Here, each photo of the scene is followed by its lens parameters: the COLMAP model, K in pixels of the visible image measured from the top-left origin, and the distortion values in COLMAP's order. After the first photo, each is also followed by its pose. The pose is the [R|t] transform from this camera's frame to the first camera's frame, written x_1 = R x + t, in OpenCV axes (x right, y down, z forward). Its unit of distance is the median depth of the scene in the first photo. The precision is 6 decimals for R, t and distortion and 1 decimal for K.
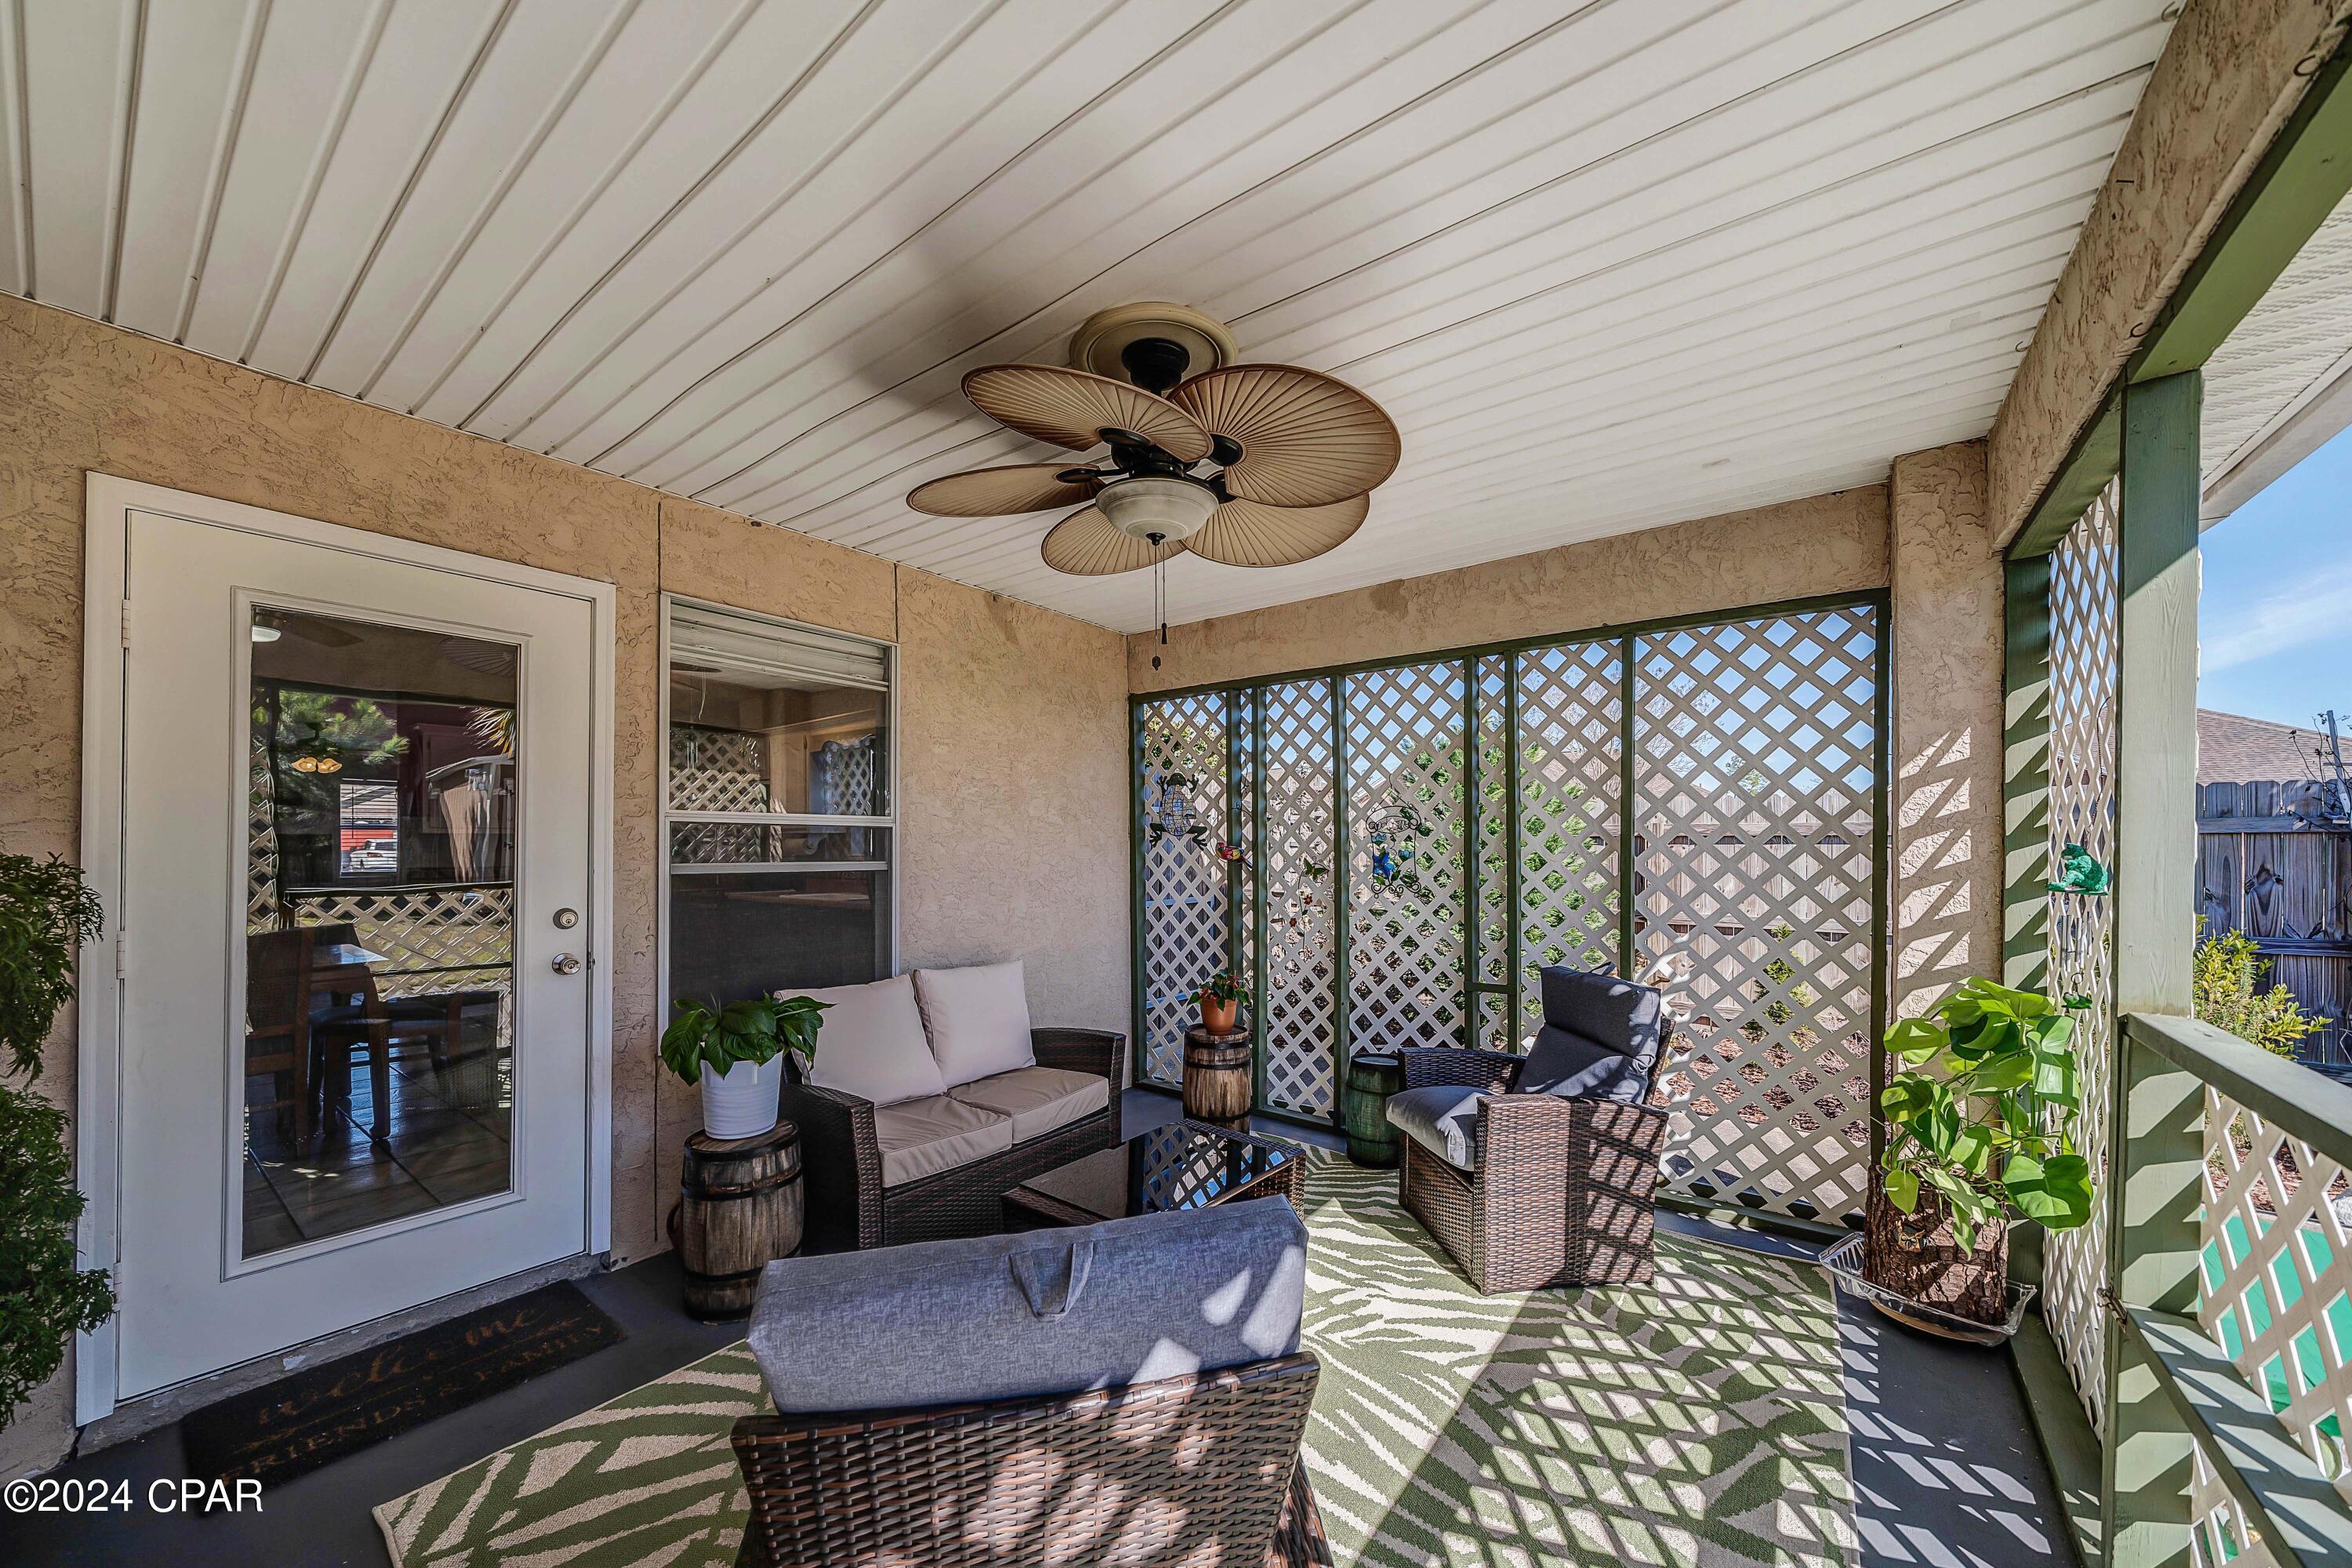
lens RADIAL K [[827.4, 0, 1146.7], [0, 827.4, 843.1], [0, 0, 1]] dist [-0.004785, 0.000264]
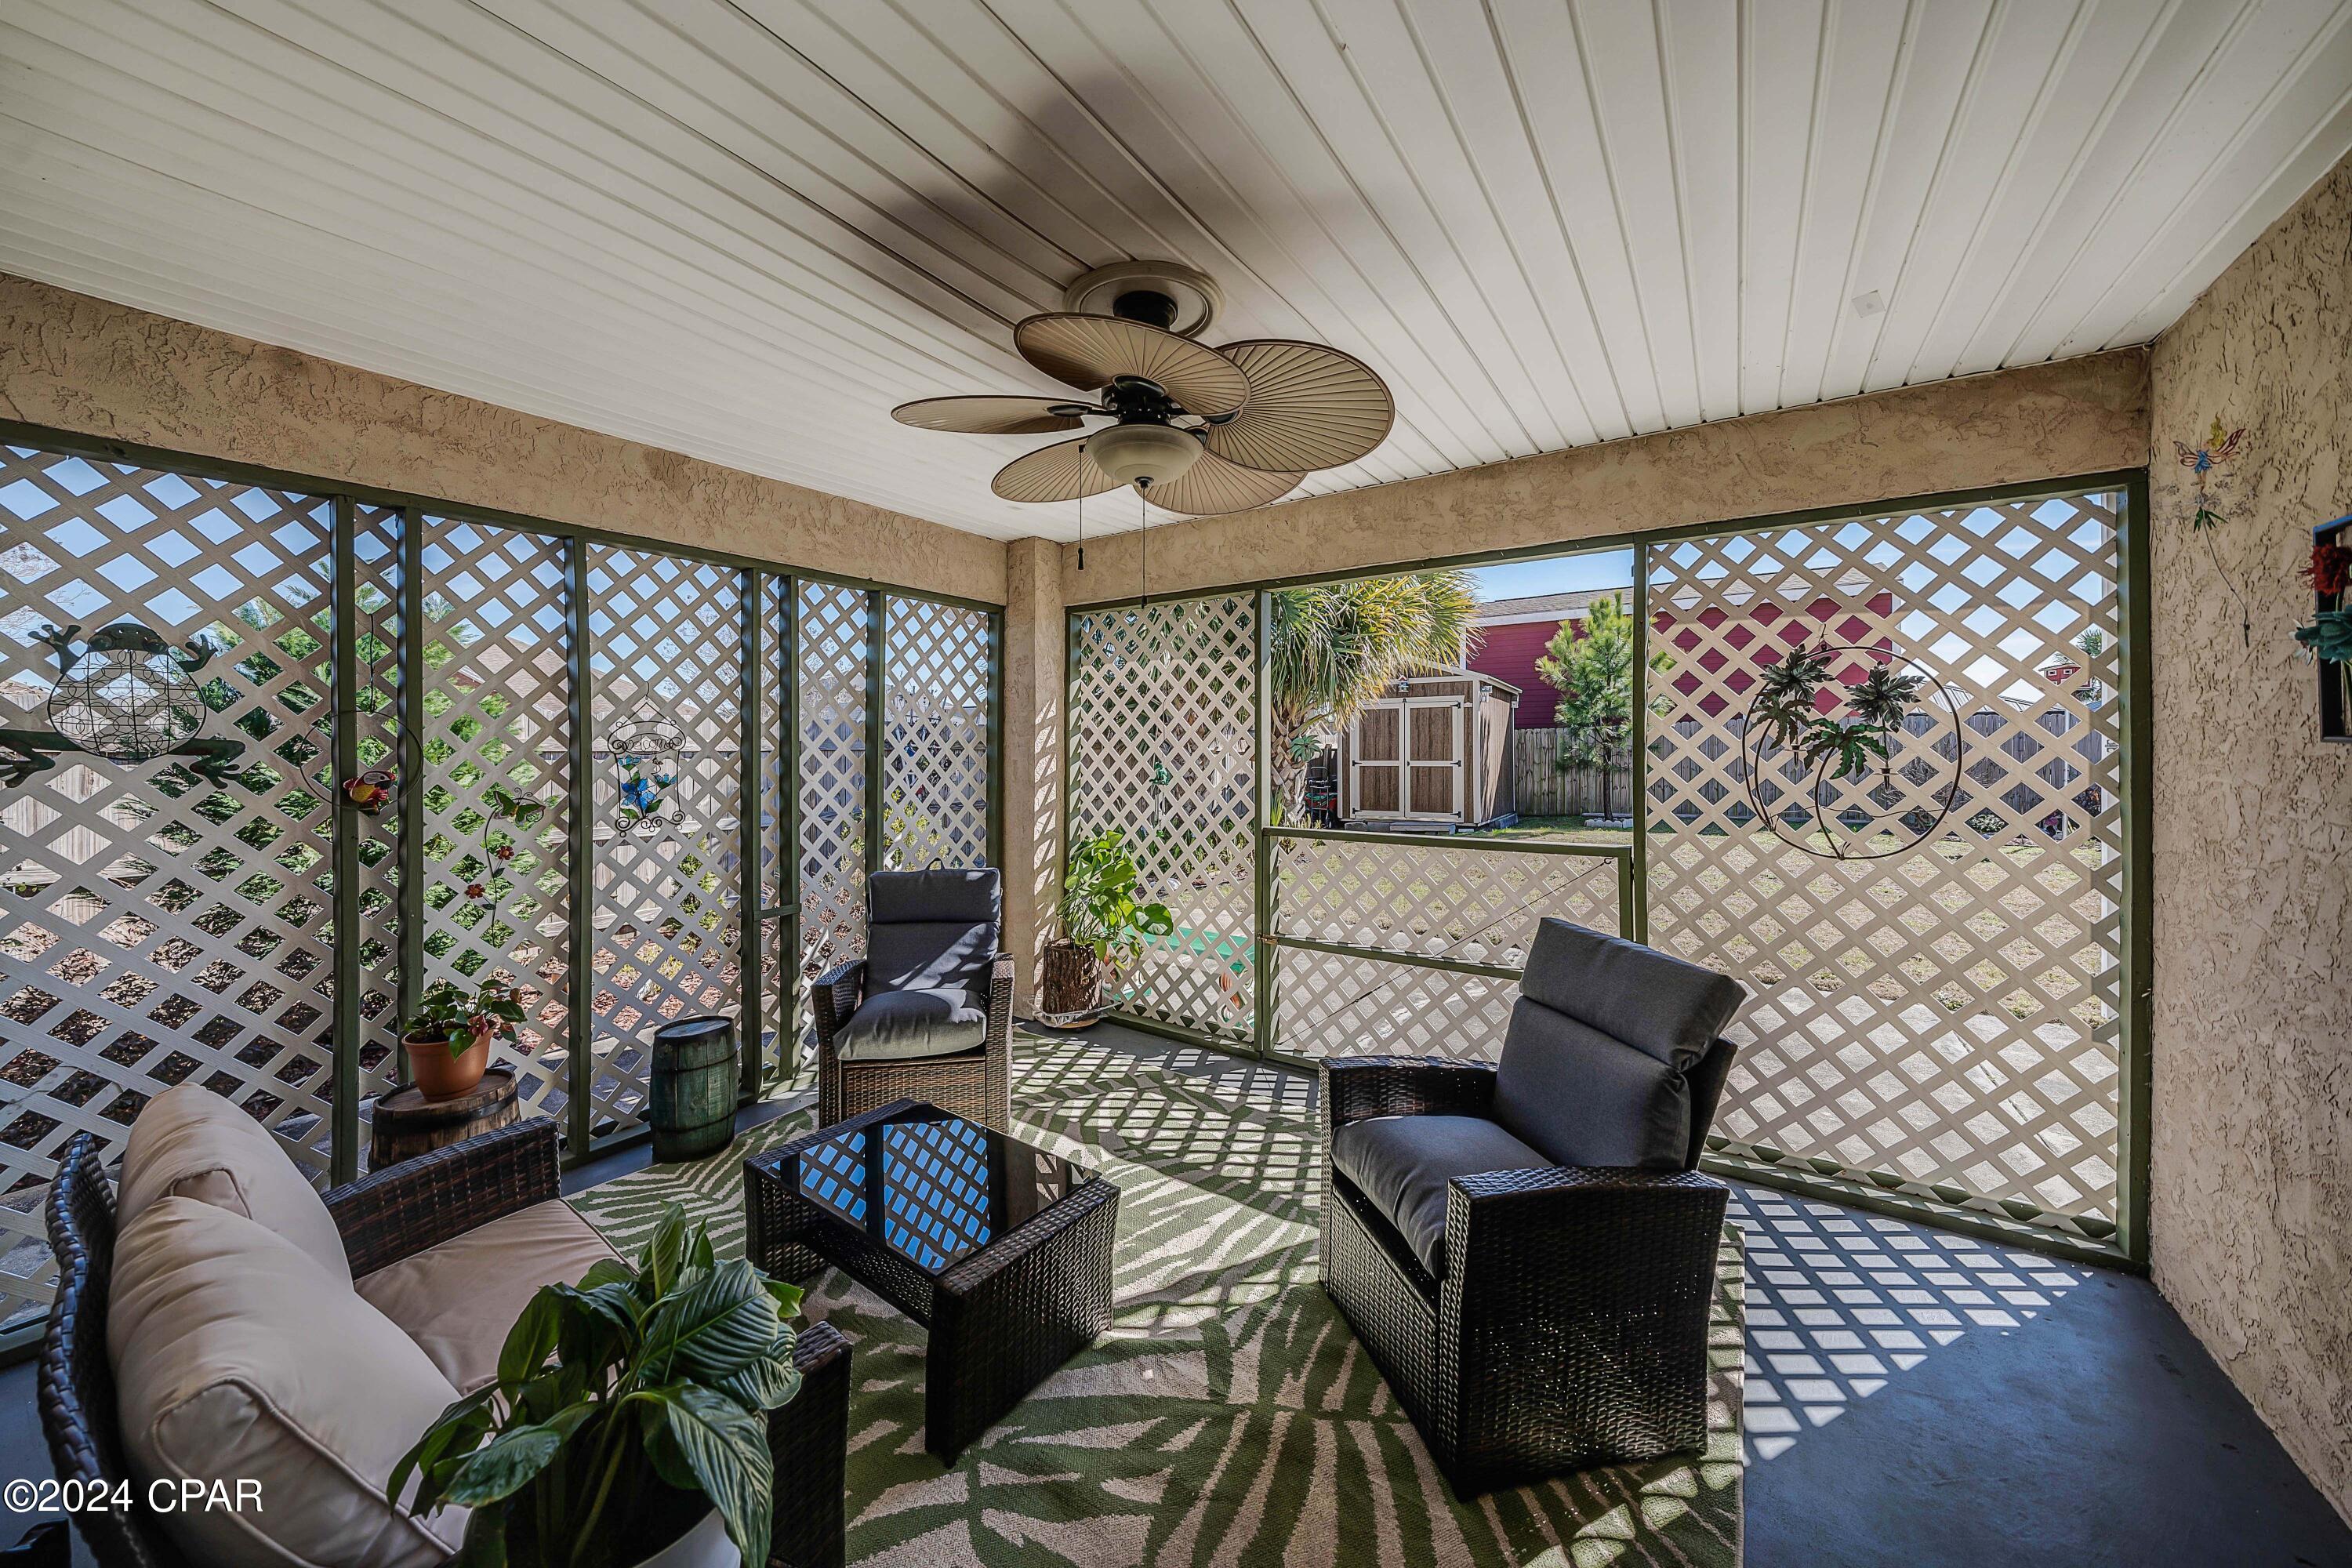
lens RADIAL K [[872.0, 0, 1112.3], [0, 872.0, 744.3], [0, 0, 1]] dist [-0.001945, -0.000060]
pose [[-0.033713, 0.004715, 0.999420, -1.044296], [0.003717, 0.999983, -0.004592, -0.029849], [-0.999425, 0.003560, -0.033730, 1.036043]]
